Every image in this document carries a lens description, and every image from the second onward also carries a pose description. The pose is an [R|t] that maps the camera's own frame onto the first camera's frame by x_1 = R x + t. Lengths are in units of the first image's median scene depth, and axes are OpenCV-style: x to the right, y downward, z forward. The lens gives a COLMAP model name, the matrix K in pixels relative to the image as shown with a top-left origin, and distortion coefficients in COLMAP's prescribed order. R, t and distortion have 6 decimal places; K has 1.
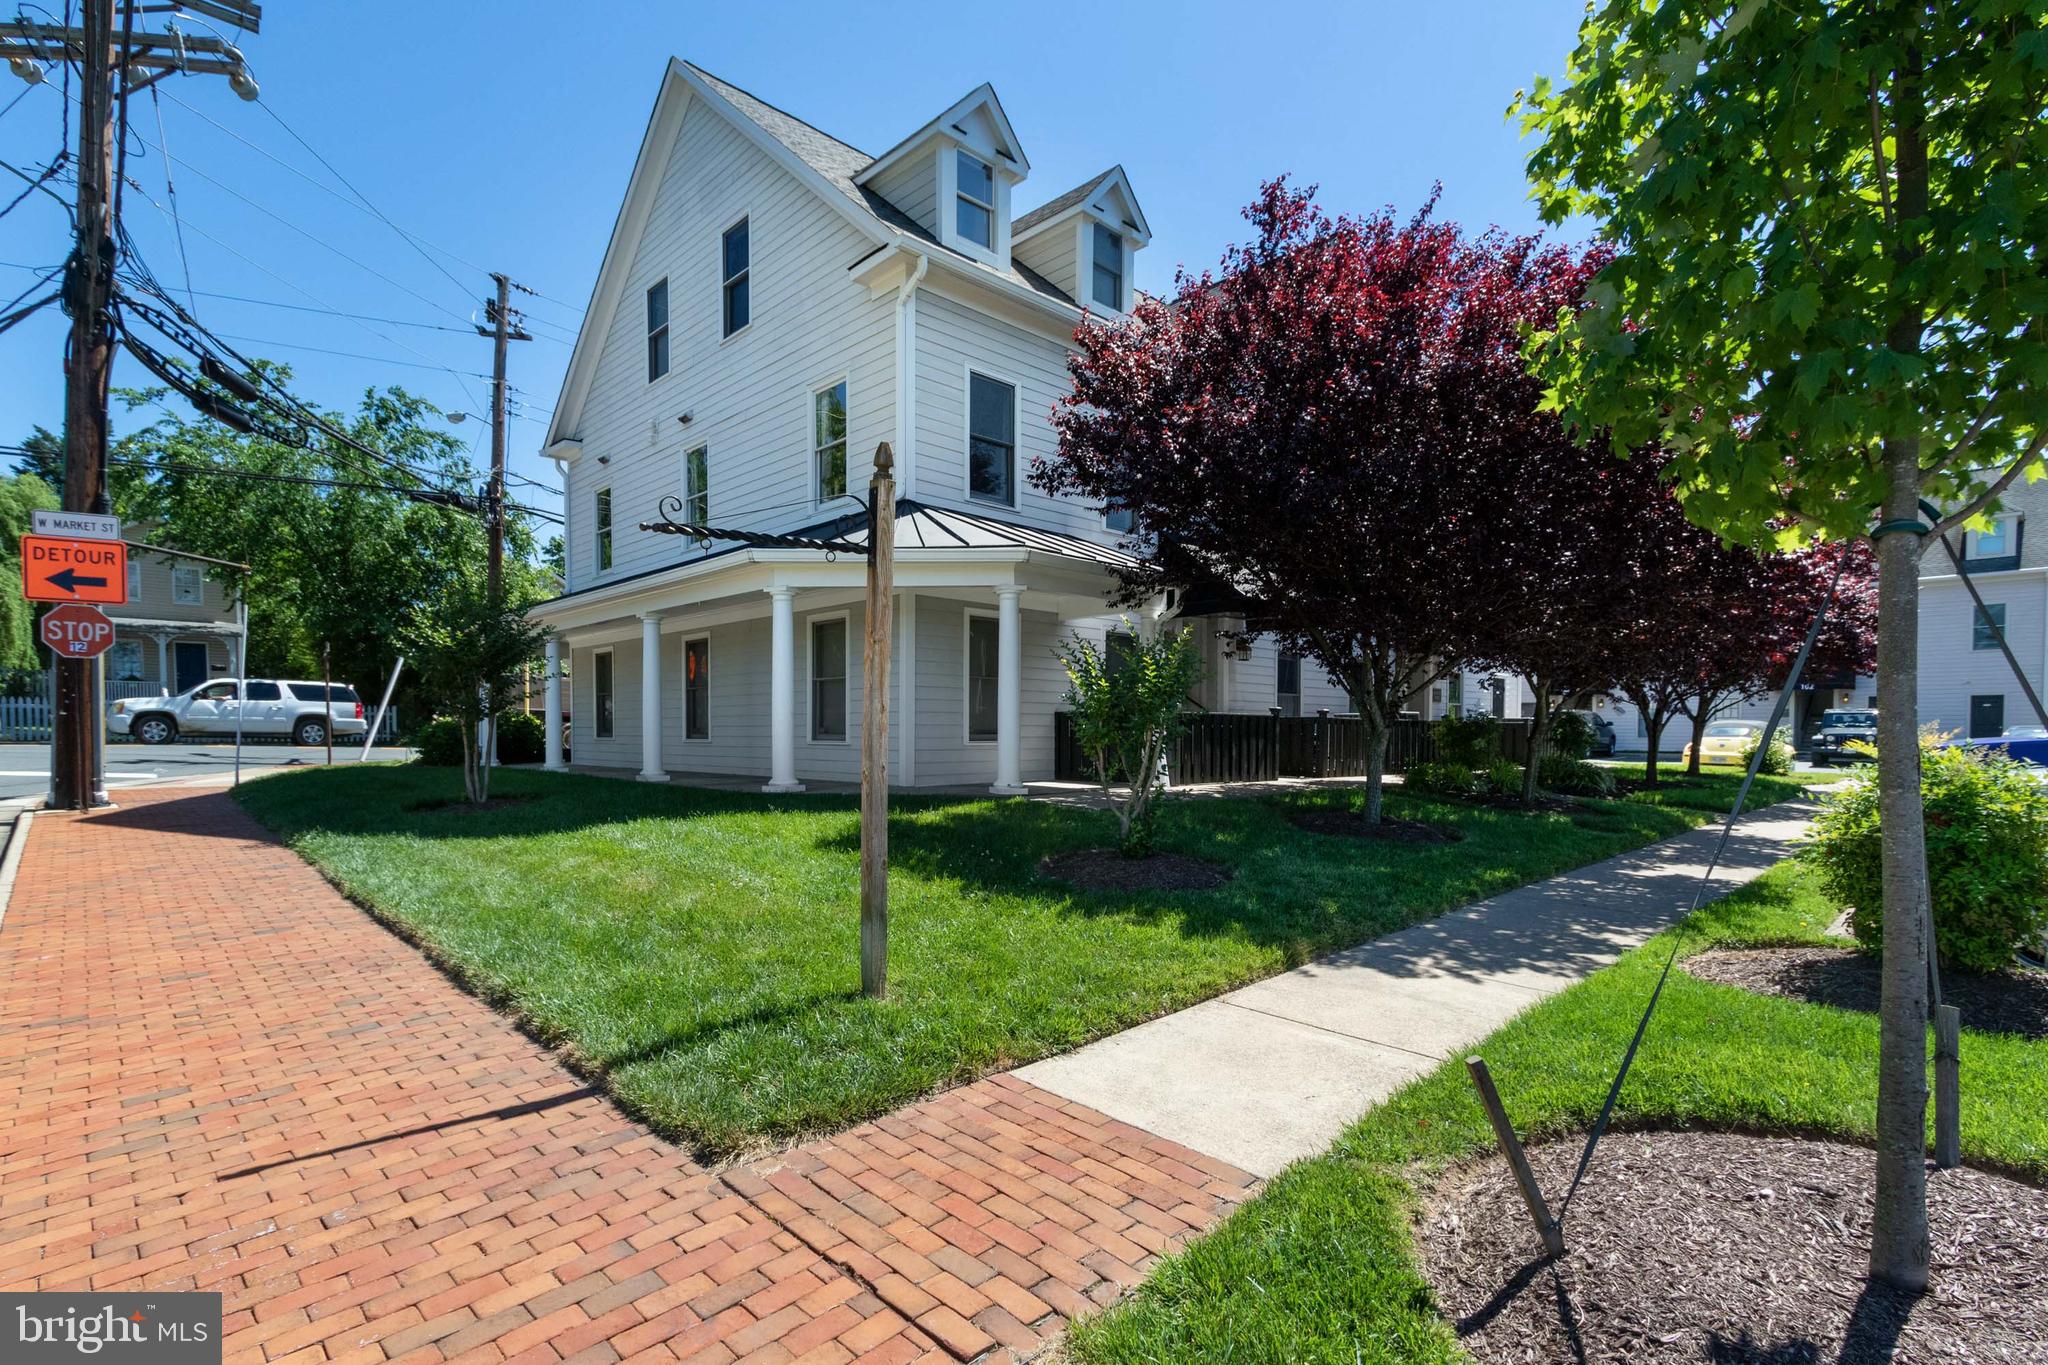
lens RADIAL K [[937.4, 0, 1013.4], [0, 937.4, 713.8], [0, 0, 1]] dist [0.000755, -0.000387]
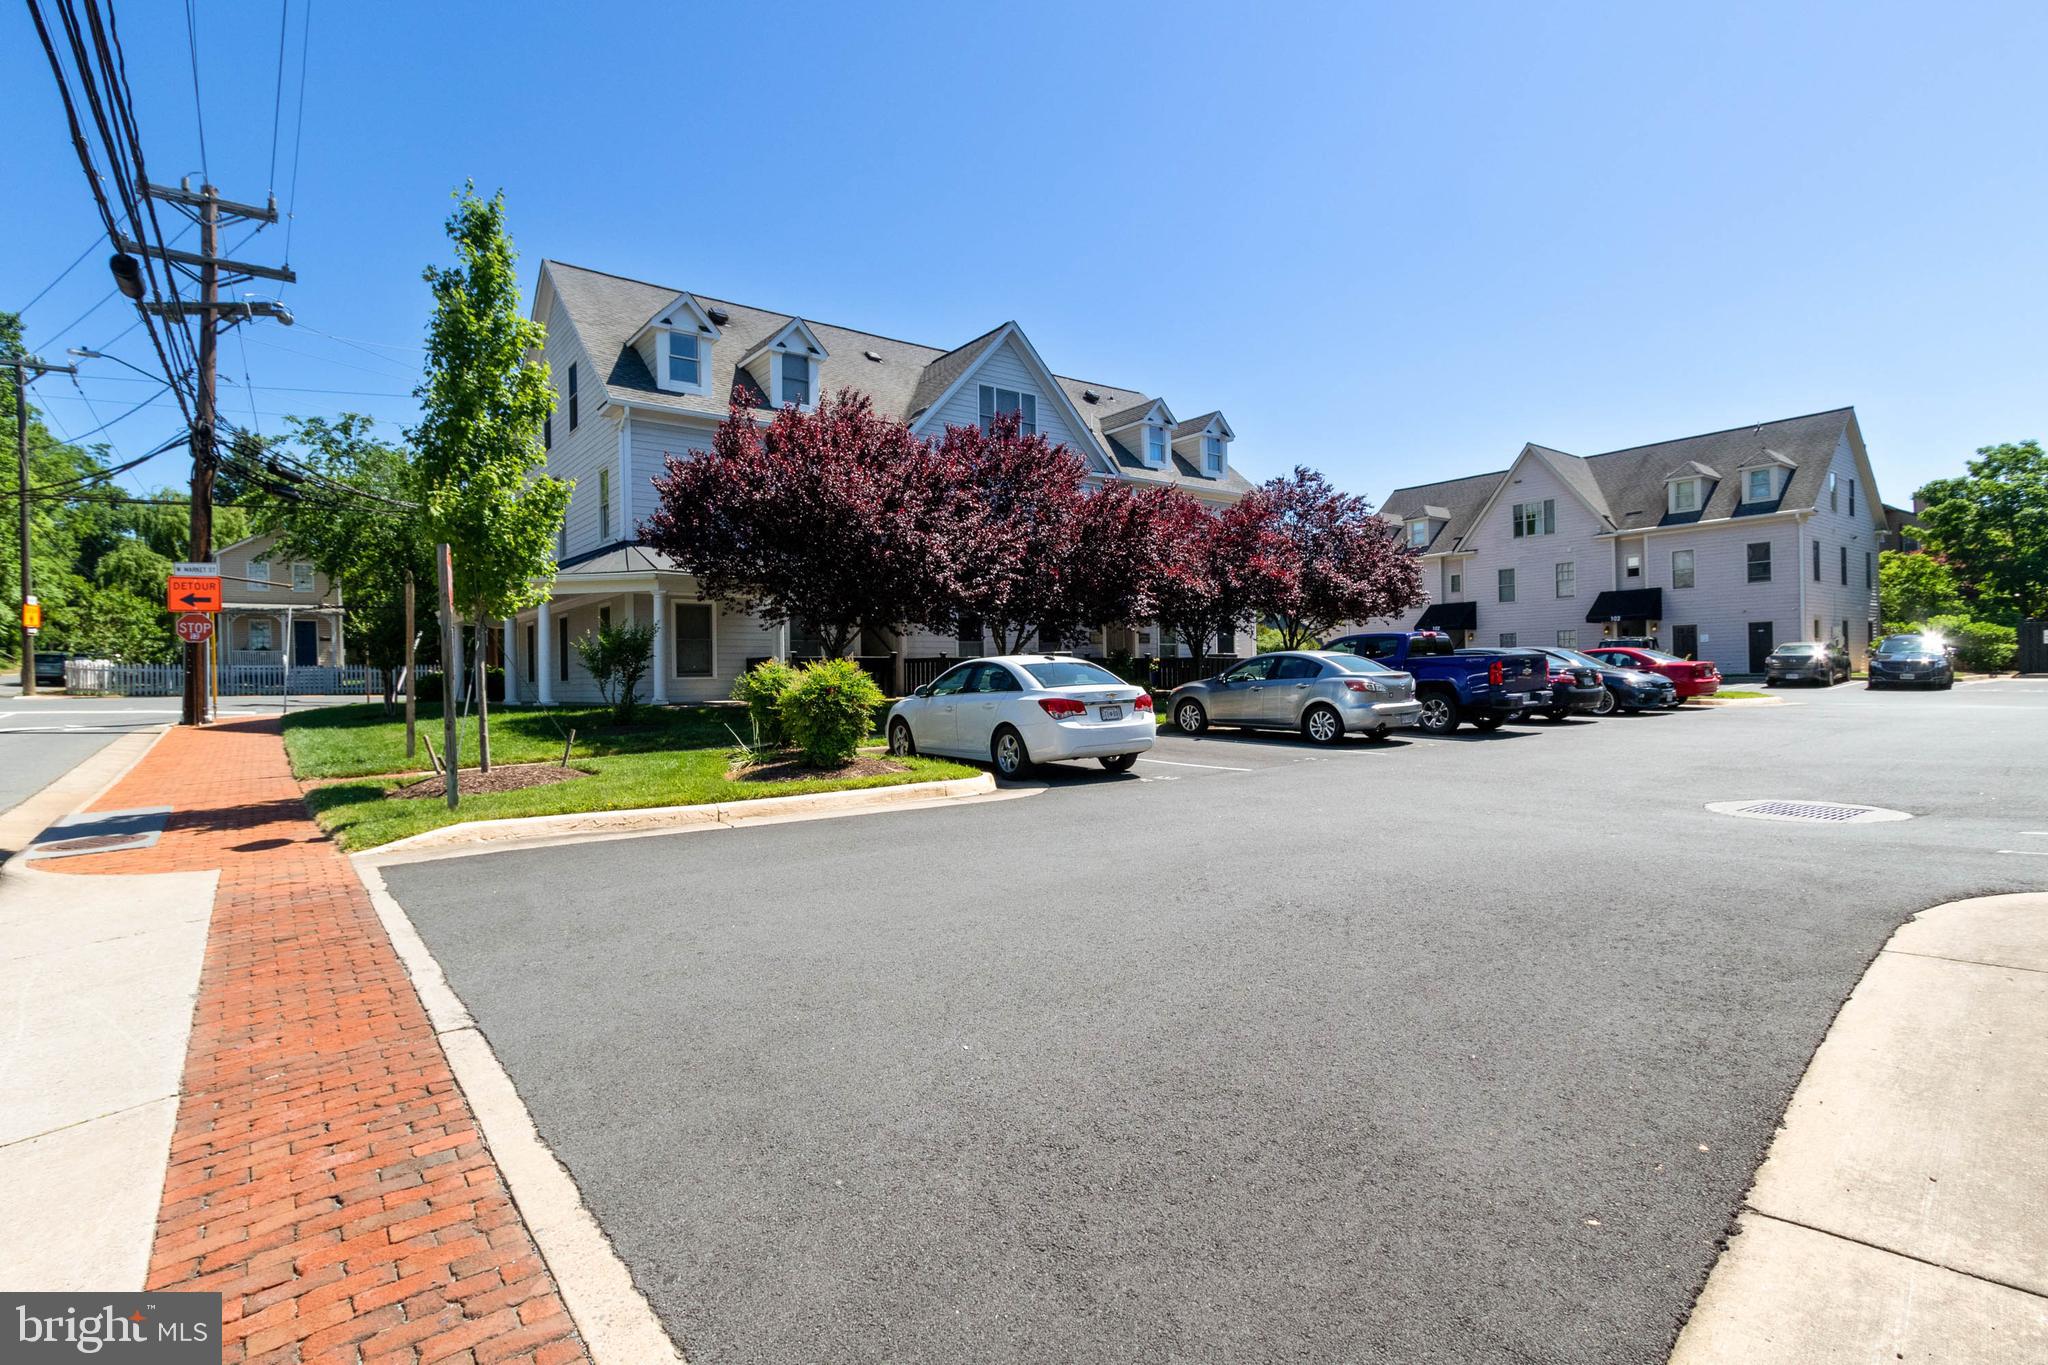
lens RADIAL K [[931.0, 0, 1023.3], [0, 931.0, 625.0], [0, 0, 1]] dist [-0.000108, -0.000158]
pose [[0.995495, -0.027949, -0.090600, 0.714337], [0.024663, 0.999004, -0.037193, 0.012049], [0.091549, 0.034791, 0.995193, -0.606506]]
